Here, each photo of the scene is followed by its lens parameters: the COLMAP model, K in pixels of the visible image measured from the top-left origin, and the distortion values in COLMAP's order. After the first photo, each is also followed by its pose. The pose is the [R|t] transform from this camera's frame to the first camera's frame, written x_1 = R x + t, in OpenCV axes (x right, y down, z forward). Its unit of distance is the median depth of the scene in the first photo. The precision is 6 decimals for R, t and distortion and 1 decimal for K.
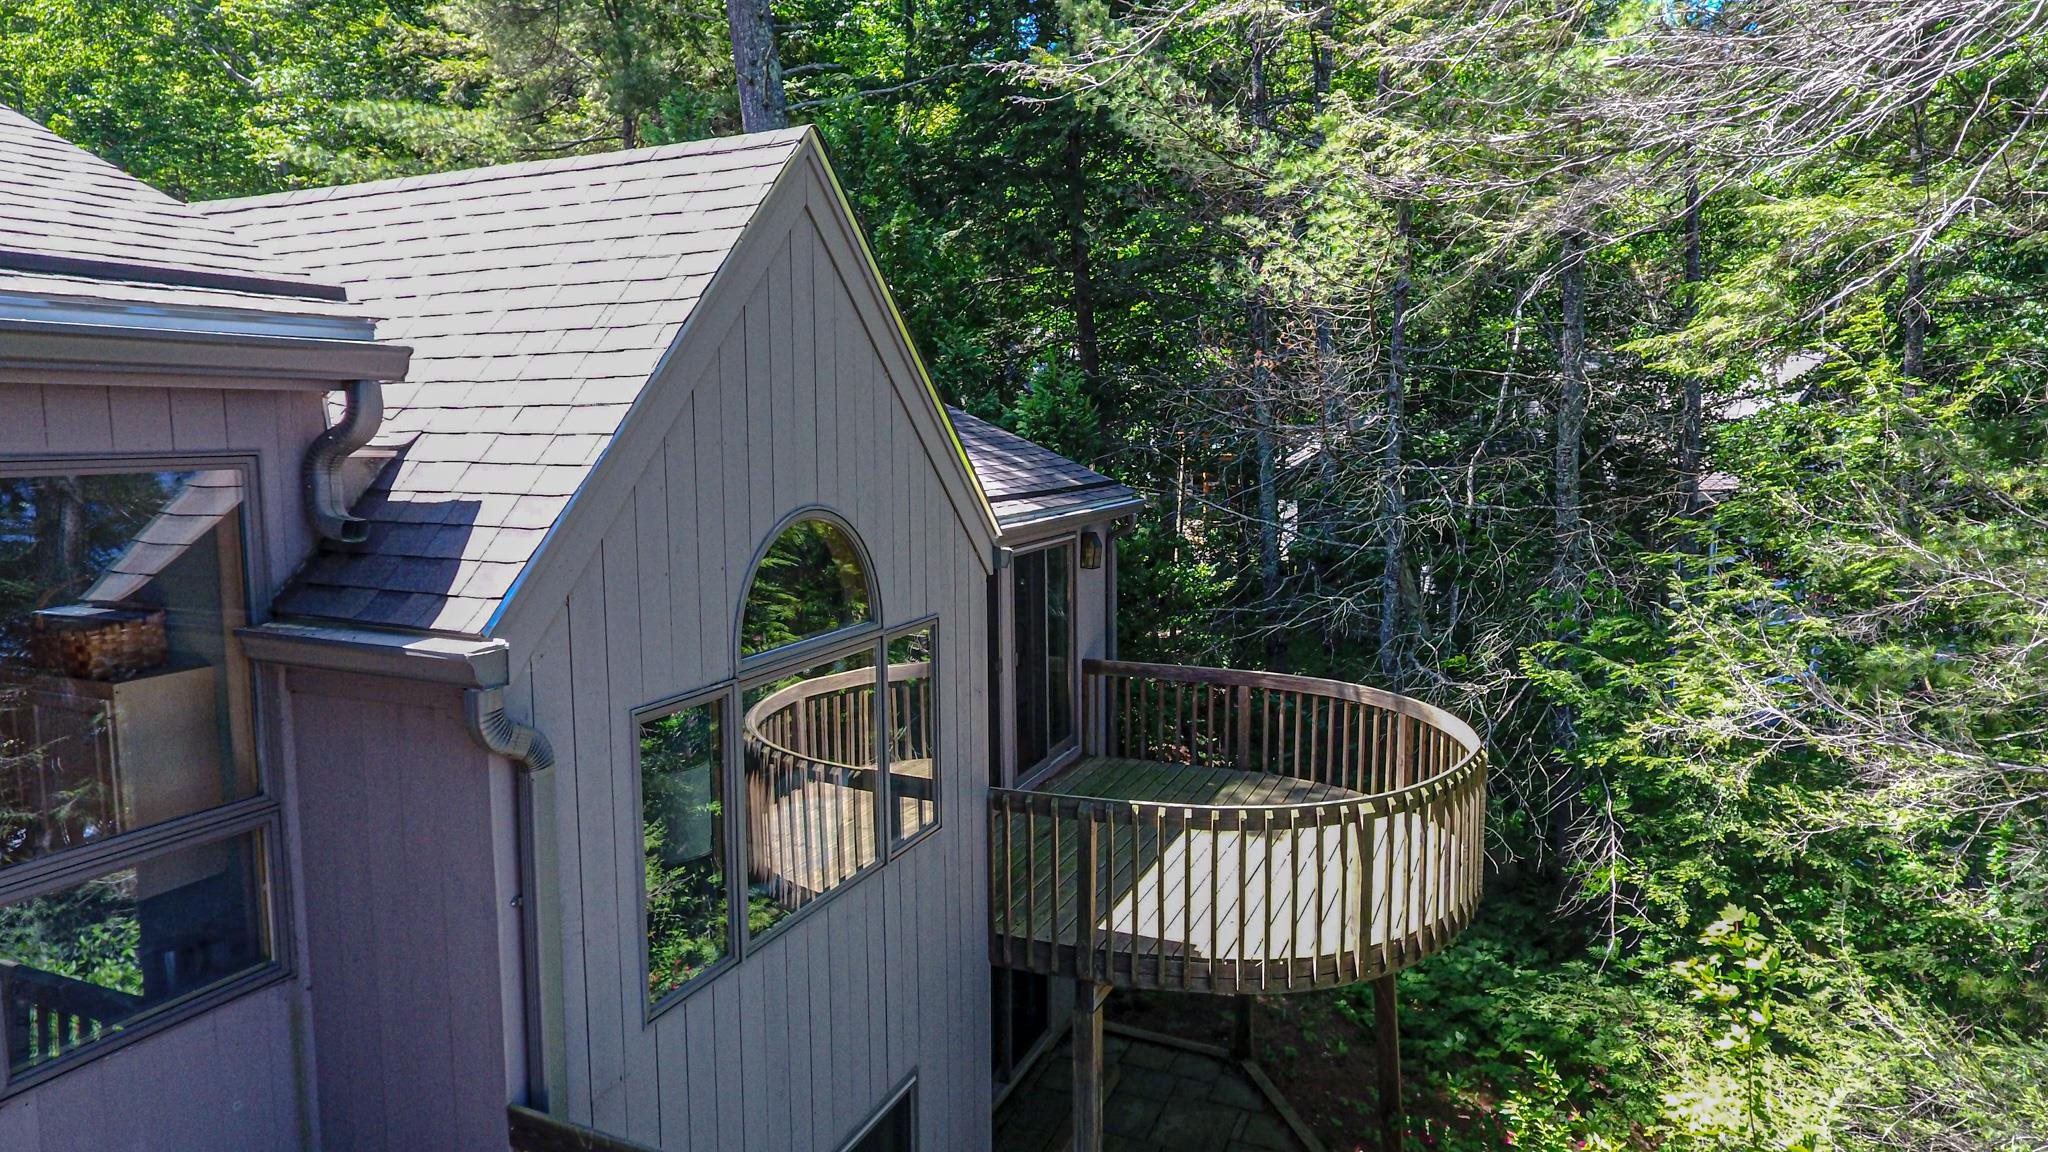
lens RADIAL K [[1209.2, 0, 1024.1], [0, 1209.2, 566.2], [0, 0, 1]] dist [-0.001135, -0.000463]
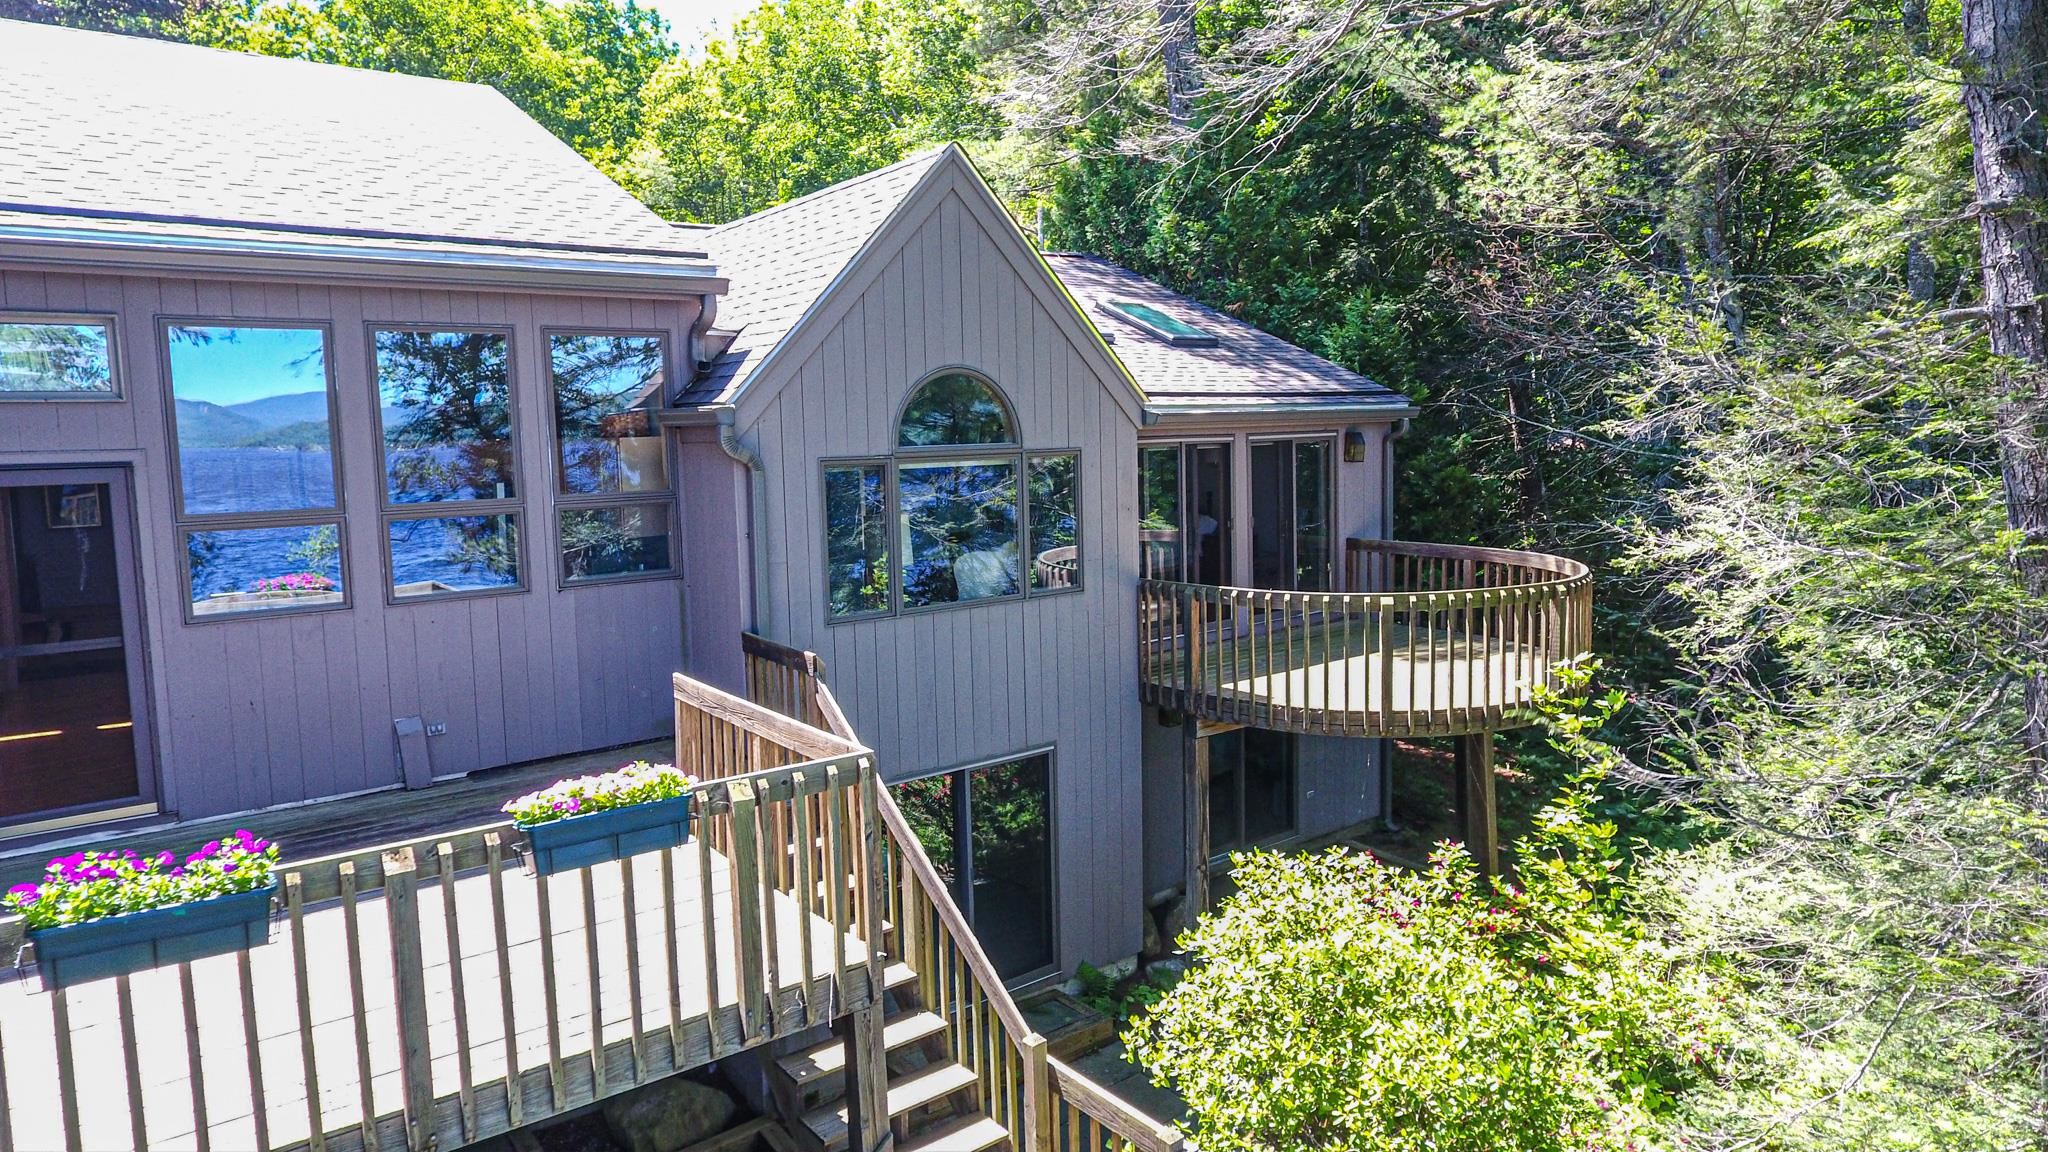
lens RADIAL K [[1209.2, 0, 1023.9], [0, 1209.2, 571.0], [0, 0, 1]] dist [-0.001135, -0.000463]
pose [[0.869272, 0.045588, -0.492227, 0.871802], [-0.039473, 0.998960, 0.022811, 0.226761], [0.492755, -0.000399, 0.870168, -0.507102]]
